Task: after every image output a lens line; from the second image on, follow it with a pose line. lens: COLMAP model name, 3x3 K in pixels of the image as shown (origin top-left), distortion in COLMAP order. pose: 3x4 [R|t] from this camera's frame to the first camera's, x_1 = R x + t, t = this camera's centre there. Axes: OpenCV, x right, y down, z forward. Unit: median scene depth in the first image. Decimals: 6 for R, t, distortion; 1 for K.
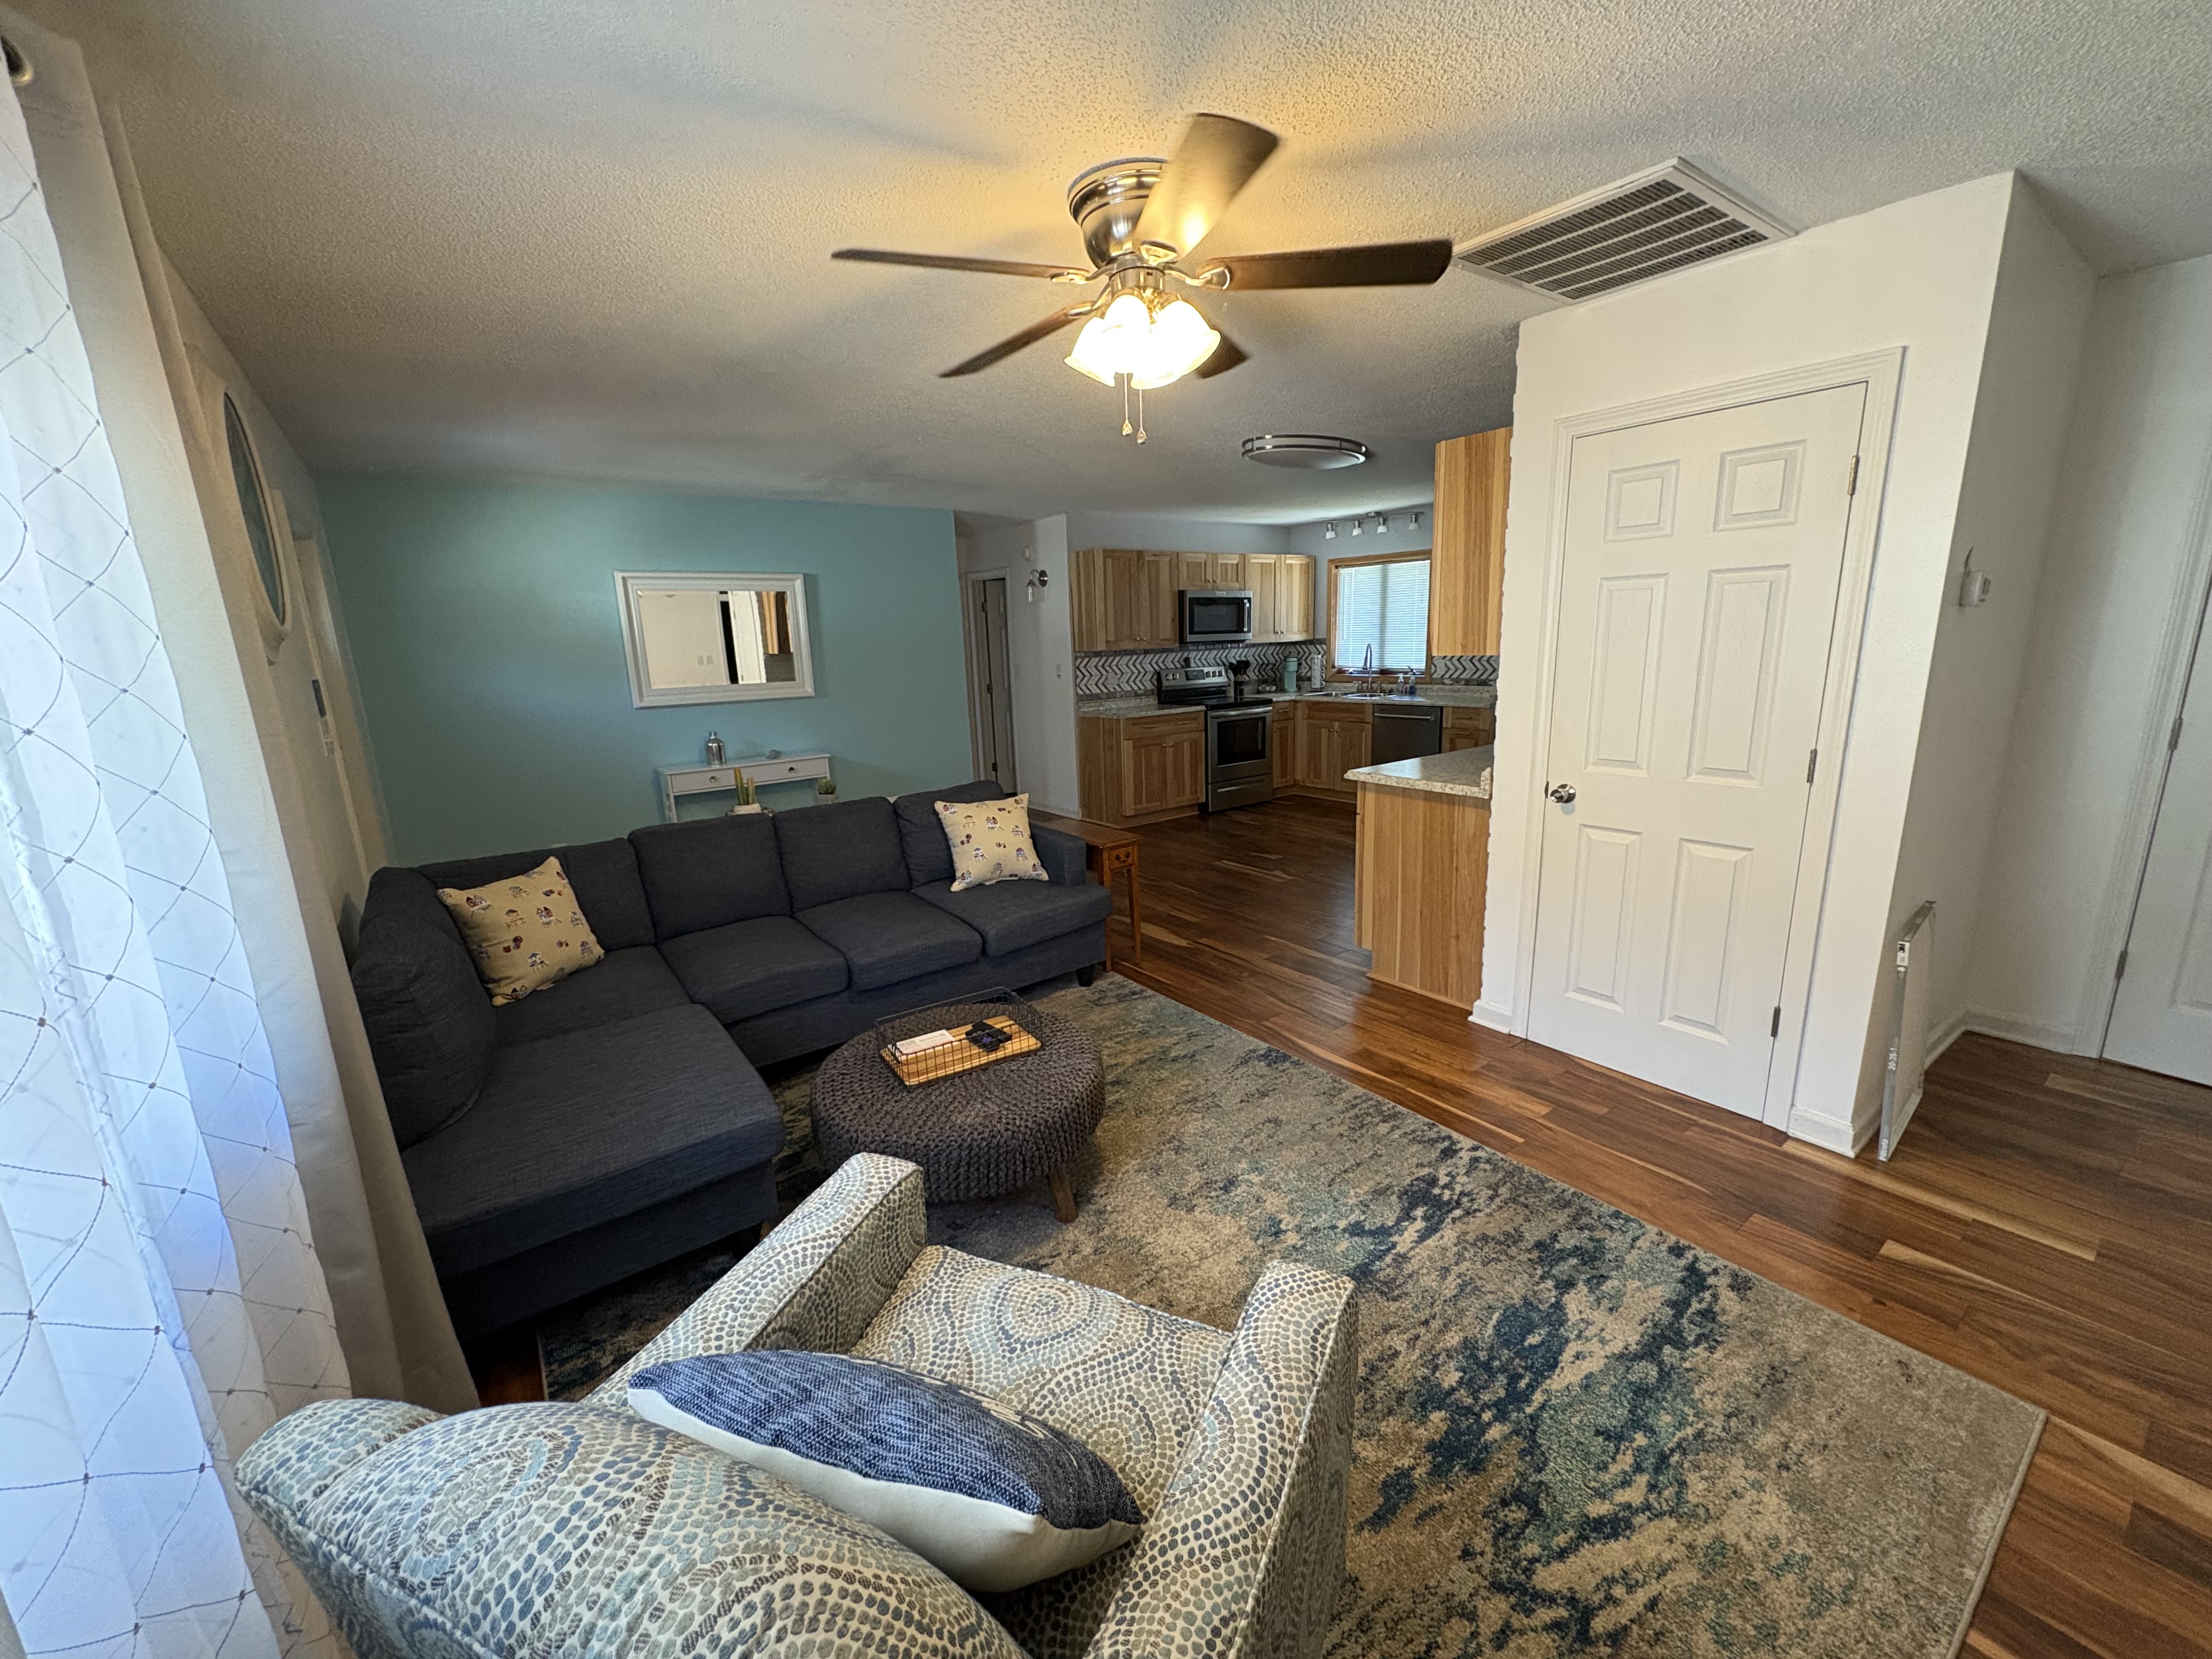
lens RADIAL K [[880.9, 0, 1106.0], [0, 880.9, 829.5], [0, 0, 1]] dist [-0.002217, -0.000107]
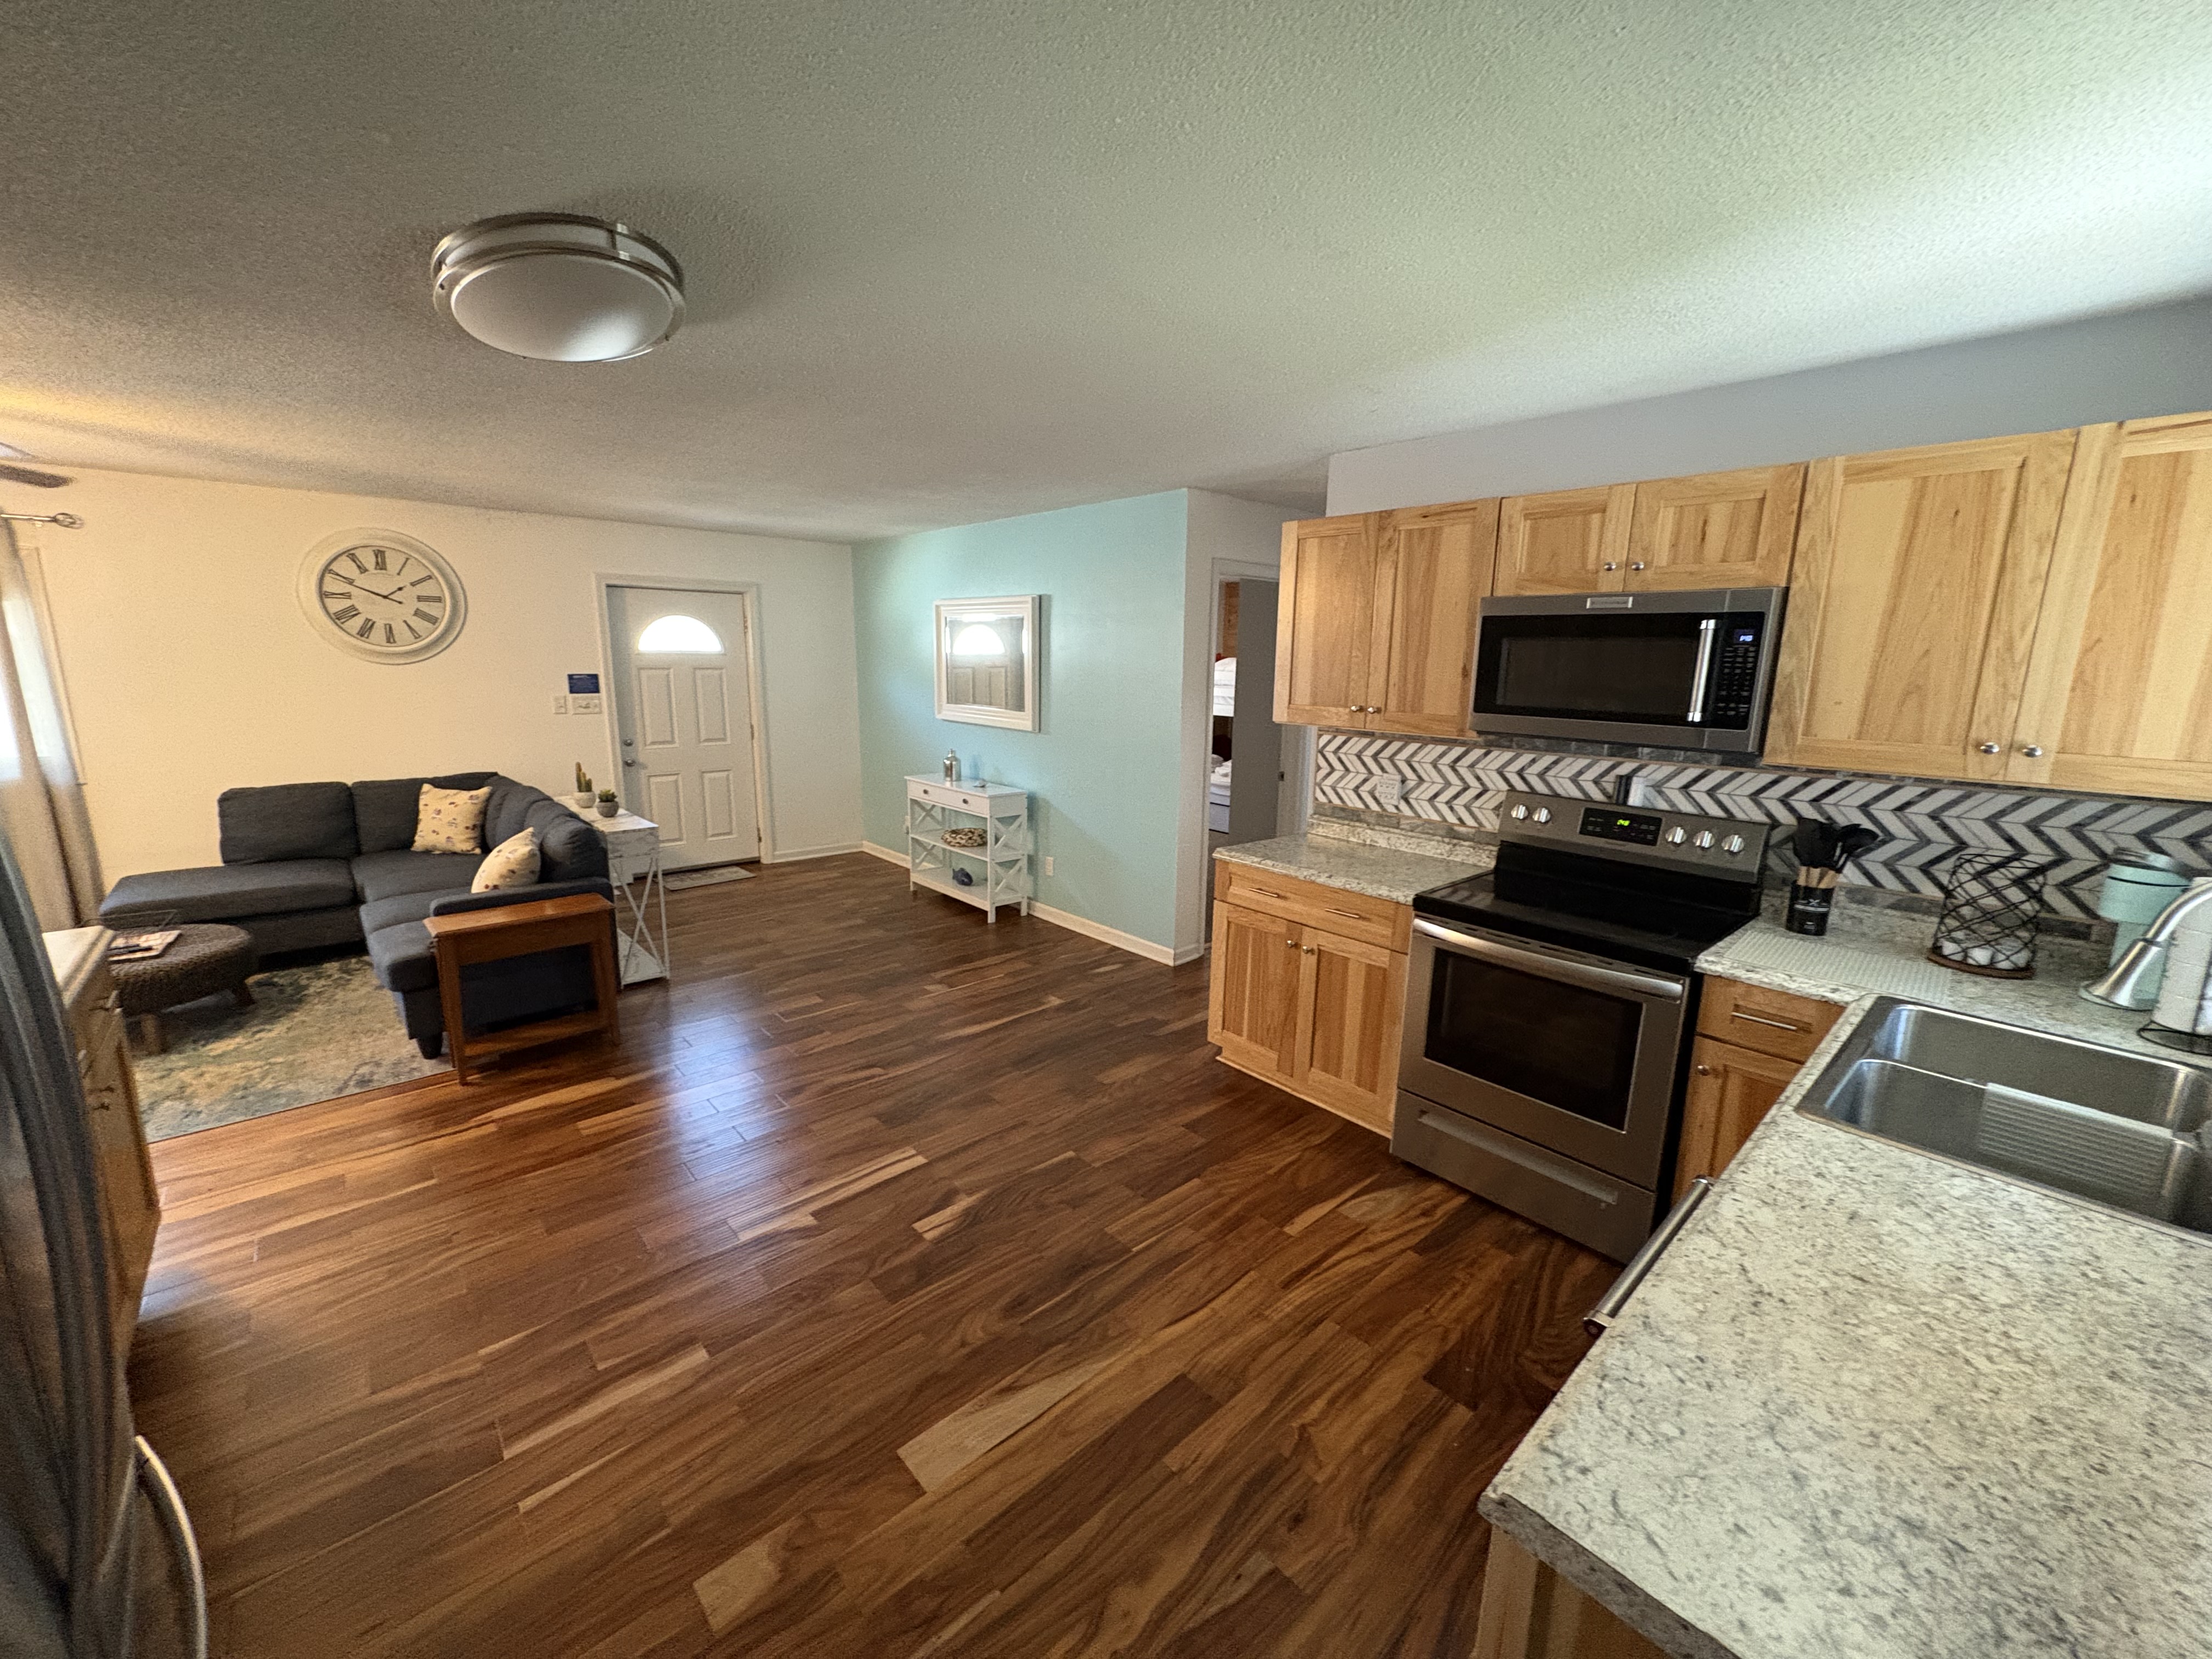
lens RADIAL K [[880.9, 0, 1106.0], [0, 880.9, 829.5], [0, 0, 1]] dist [-0.002217, -0.000107]
pose [[0.094891, 0.229068, -0.968774, 1.196720], [-0.237131, 0.950354, 0.201486, -0.543921], [0.966832, 0.210607, 0.144499, 2.054029]]
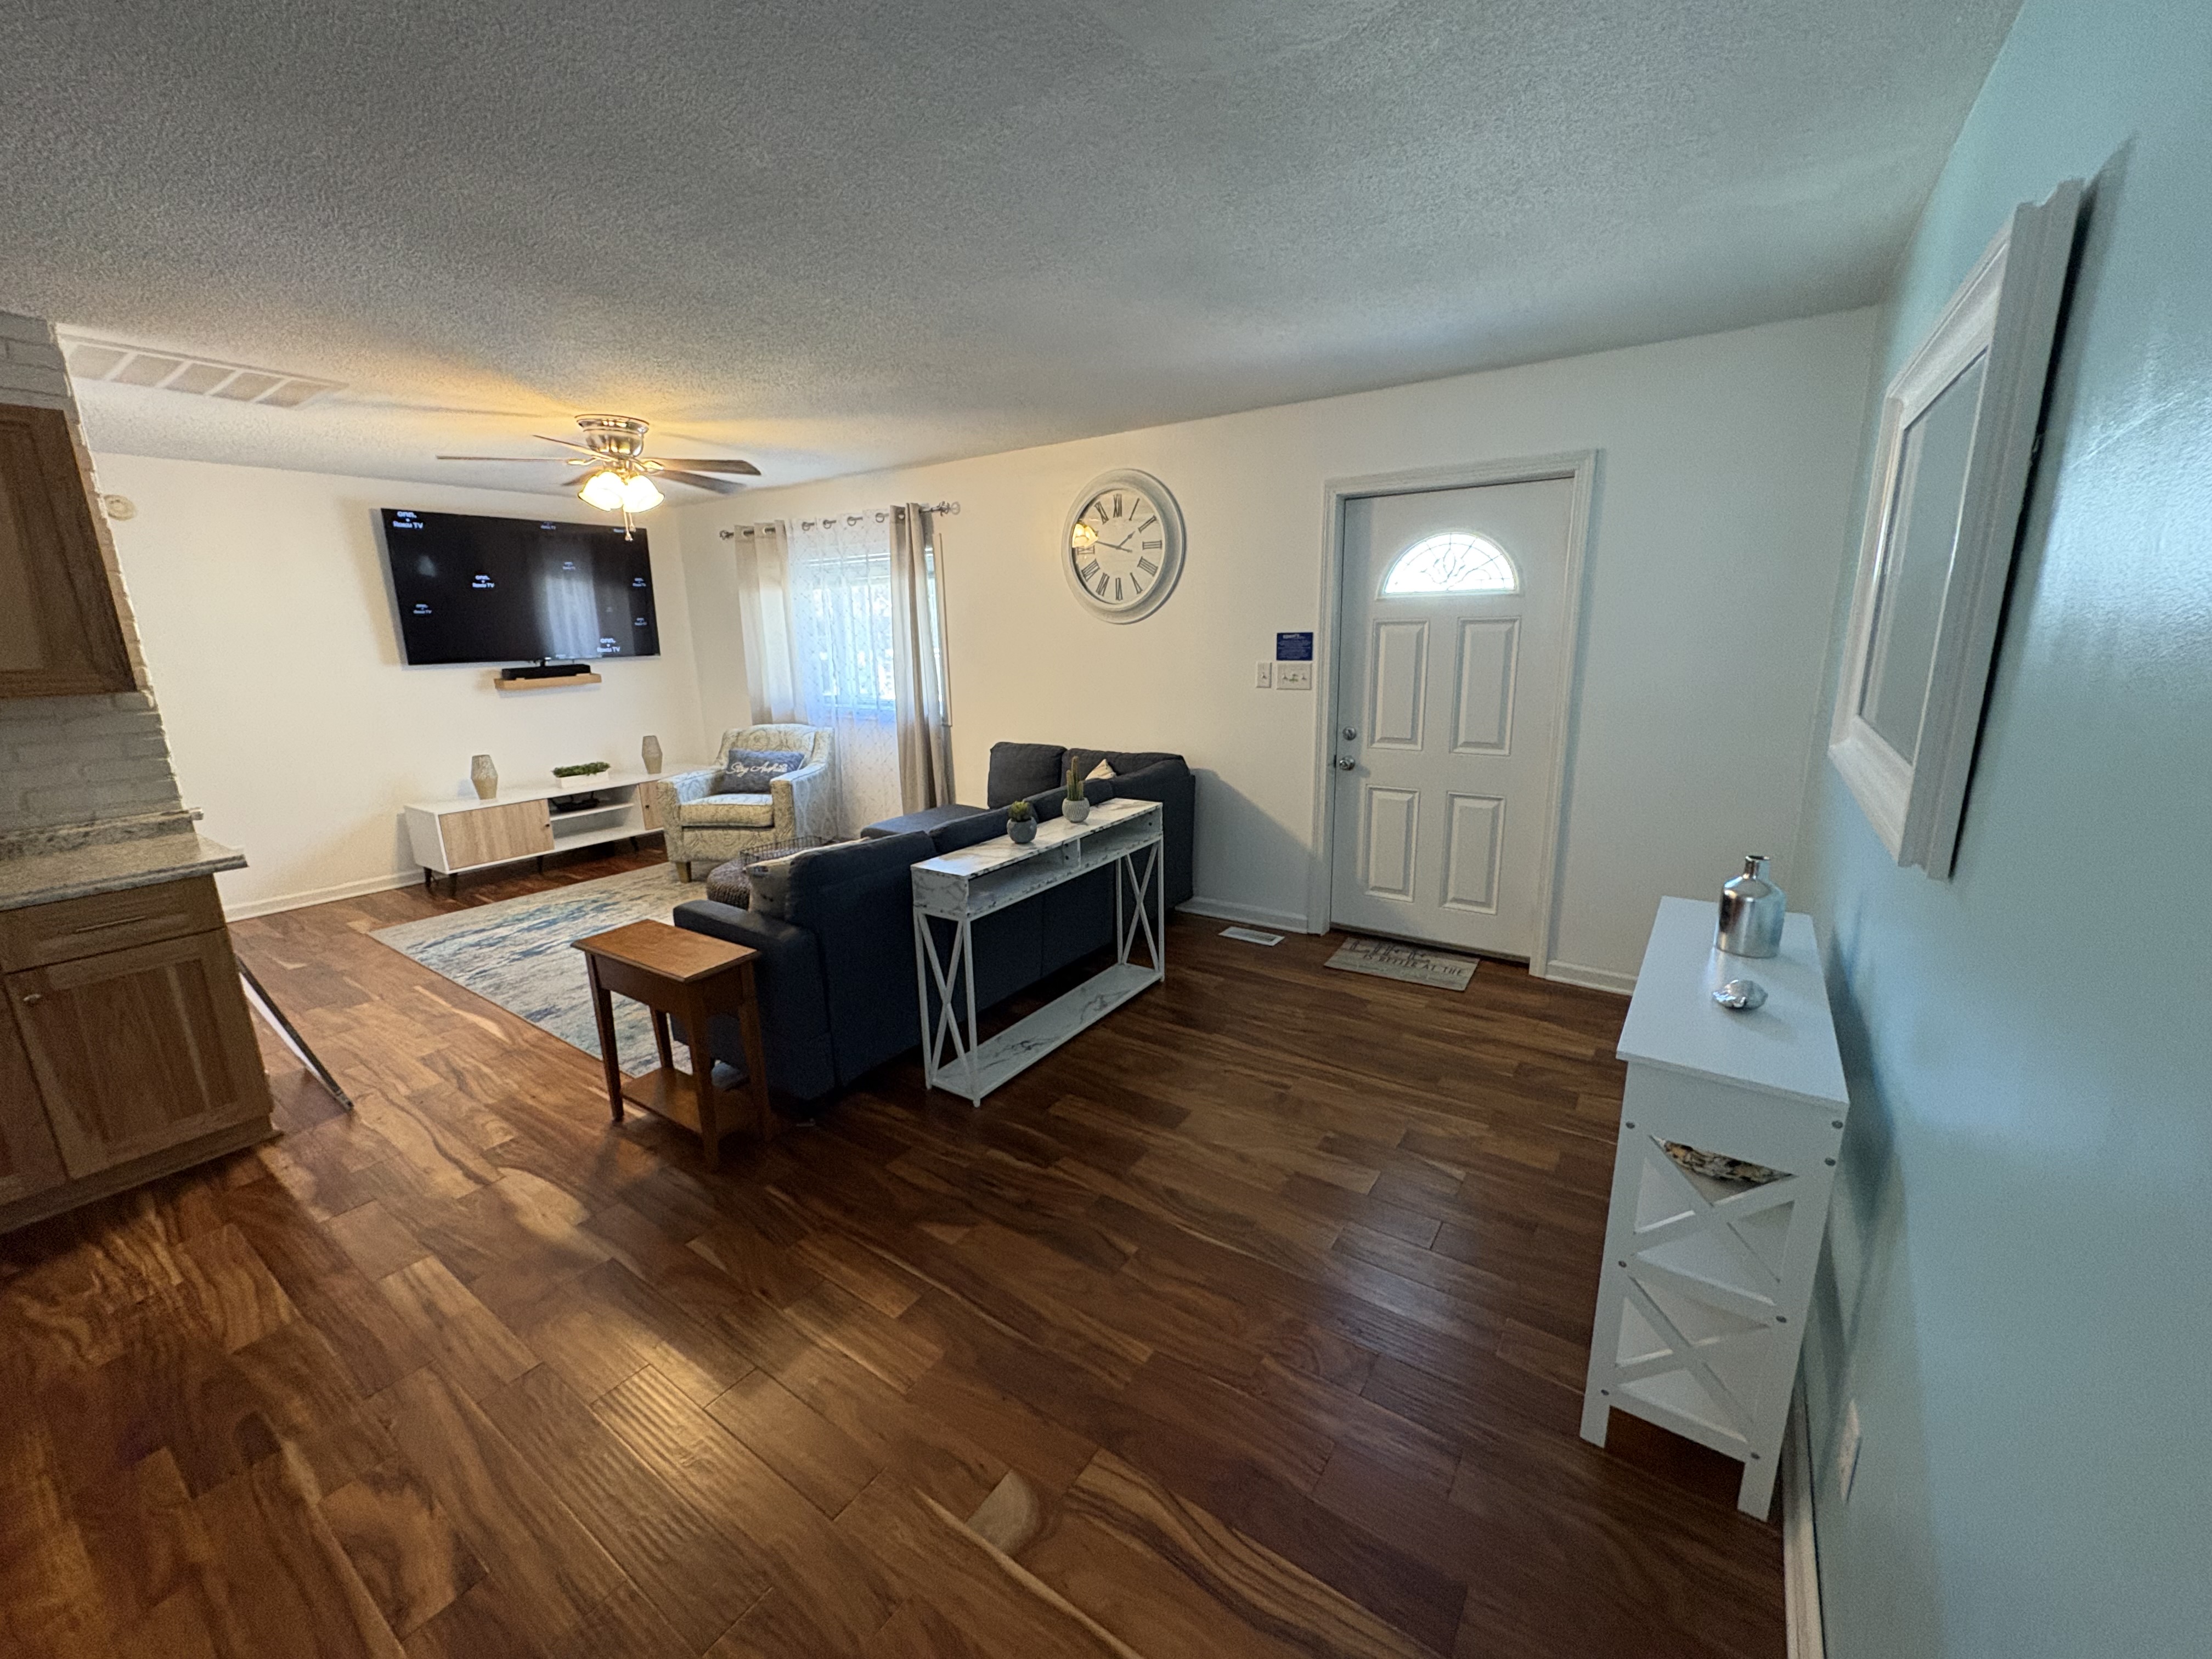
lens RADIAL K [[880.9, 0, 1106.0], [0, 880.9, 829.5], [0, 0, 1]] dist [-0.002217, -0.000107]
pose [[-0.946823, 0.128862, -0.294825, -0.220602], [-0.013741, 0.899268, 0.437183, -0.523348], [0.321463, 0.417986, -0.849676, 2.358866]]
